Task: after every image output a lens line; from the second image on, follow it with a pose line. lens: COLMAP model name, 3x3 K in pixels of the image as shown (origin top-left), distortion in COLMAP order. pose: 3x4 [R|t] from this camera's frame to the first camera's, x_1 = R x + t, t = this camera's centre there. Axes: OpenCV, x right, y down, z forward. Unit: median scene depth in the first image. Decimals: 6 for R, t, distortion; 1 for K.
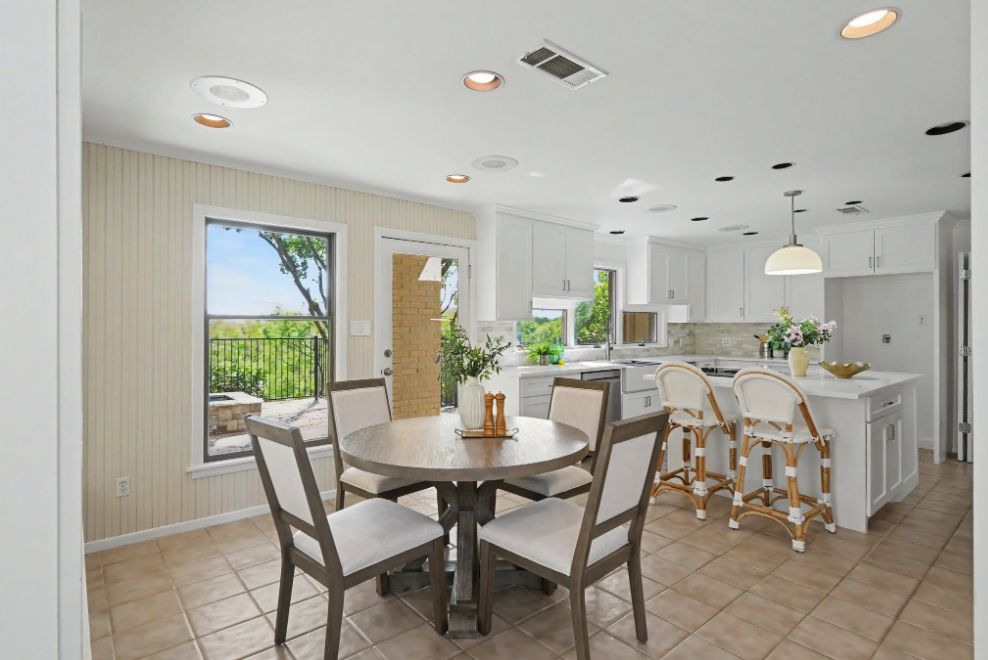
lens RADIAL K [[500.9, 0, 495.4], [0, 500.9, 315.4], [0, 0, 1]] dist [-0.000495, -0.000336]
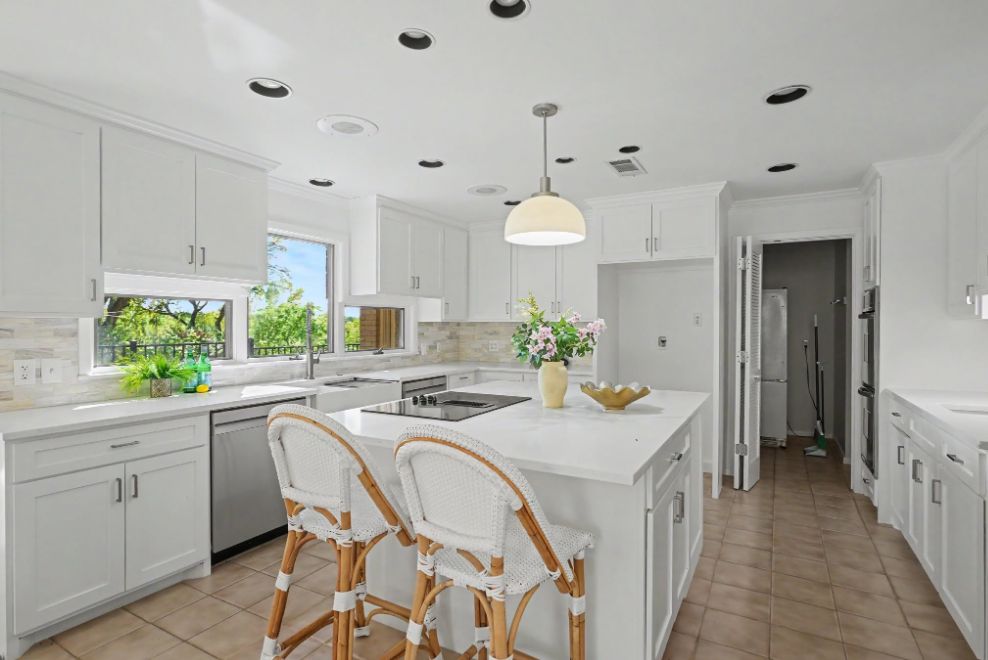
lens RADIAL K [[497.1, 0, 490.8], [0, 497.1, 316.5], [0, 0, 1]] dist [-0.001406, -0.000169]
pose [[0.940184, 0.006198, 0.340611, 0.265489], [-0.006934, 0.999976, 0.000944, 0.007072], [-0.340597, -0.003250, 0.940204, 0.368006]]
